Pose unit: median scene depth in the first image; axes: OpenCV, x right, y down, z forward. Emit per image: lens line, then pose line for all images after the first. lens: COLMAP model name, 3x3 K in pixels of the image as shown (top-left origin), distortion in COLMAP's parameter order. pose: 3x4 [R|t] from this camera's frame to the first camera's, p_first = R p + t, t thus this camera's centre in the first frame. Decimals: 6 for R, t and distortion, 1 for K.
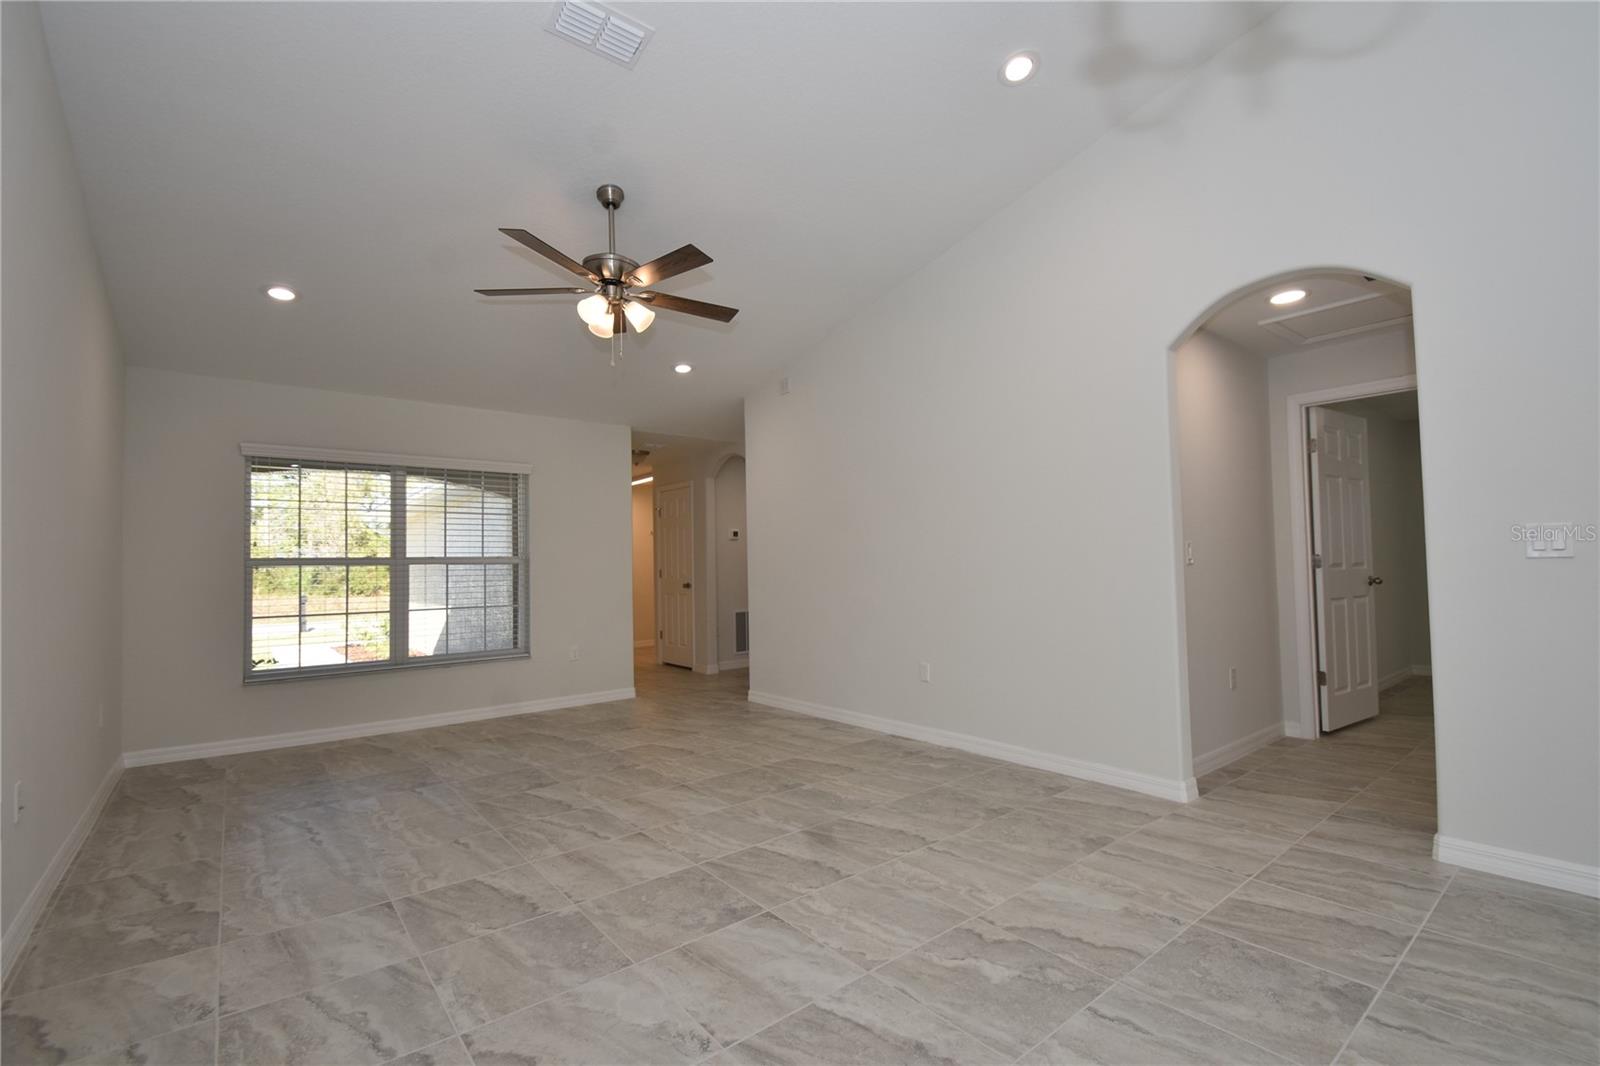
lens RADIAL K [[701.6, 0, 812.9], [0, 701.6, 539.5], [0, 0, 1]] dist [0.009308, -0.010150]
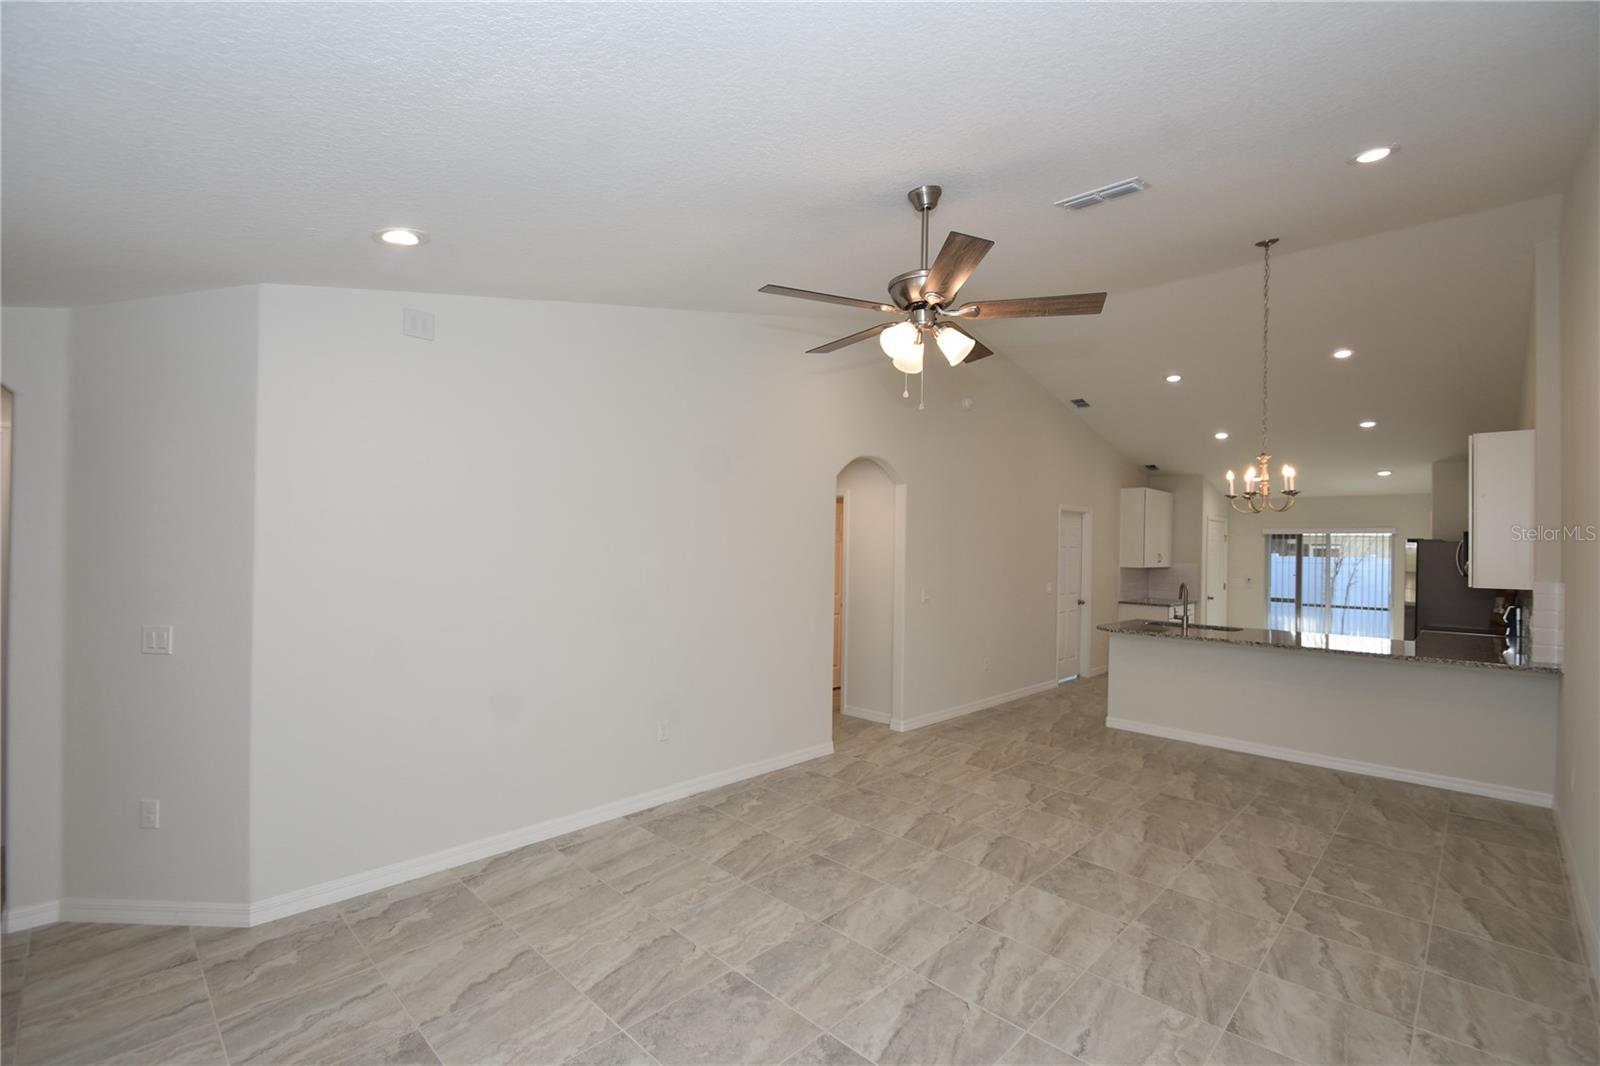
lens RADIAL K [[701.6, 0, 804.7], [0, 701.6, 536.4], [0, 0, 1]] dist [0.009308, -0.010150]
pose [[-0.114444, 0.032626, 0.992894, -1.543064], [-0.055751, 0.997675, -0.039209, -0.091498], [-0.991864, -0.059842, -0.112359, 1.757549]]
